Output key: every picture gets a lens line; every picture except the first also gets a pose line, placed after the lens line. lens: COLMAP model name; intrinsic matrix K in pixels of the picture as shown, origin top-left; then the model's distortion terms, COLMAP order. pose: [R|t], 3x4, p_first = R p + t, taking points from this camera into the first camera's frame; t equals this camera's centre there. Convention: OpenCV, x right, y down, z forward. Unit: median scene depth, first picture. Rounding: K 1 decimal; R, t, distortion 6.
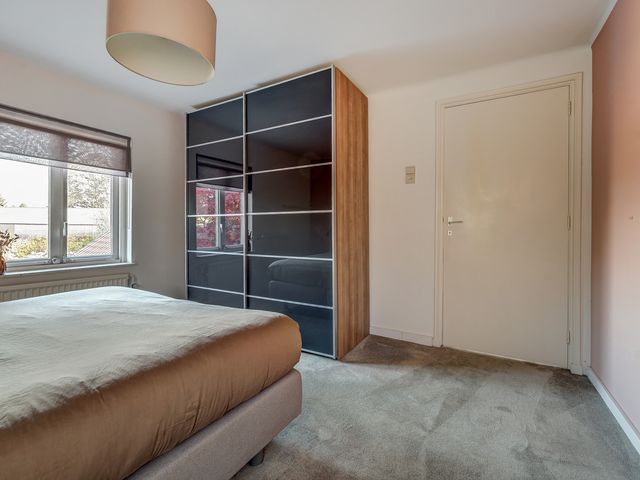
lens RADIAL K [[295.8, 0, 323.6], [0, 295.8, 241.5], [0, 0, 1]] dist [-0.002403, -0.000308]
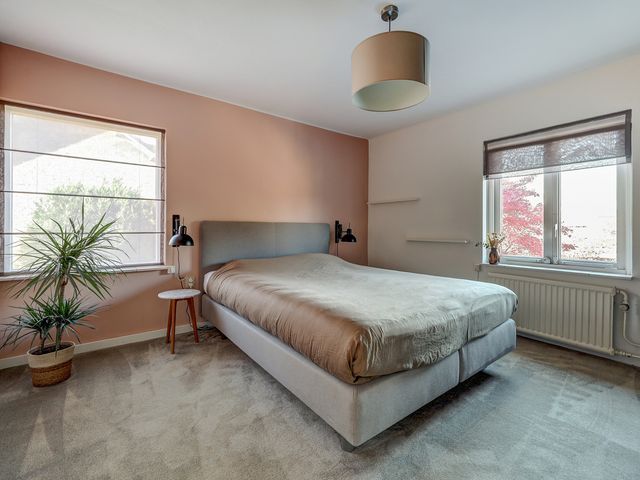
lens RADIAL K [[295.8, 0, 323.6], [0, 295.8, 241.5], [0, 0, 1]] dist [-0.002403, -0.000308]
pose [[-0.380651, 0.031241, -0.924191, 0.385980], [-0.038559, 0.998024, 0.049618, -0.026166], [0.923915, 0.054523, -0.378694, 0.646354]]
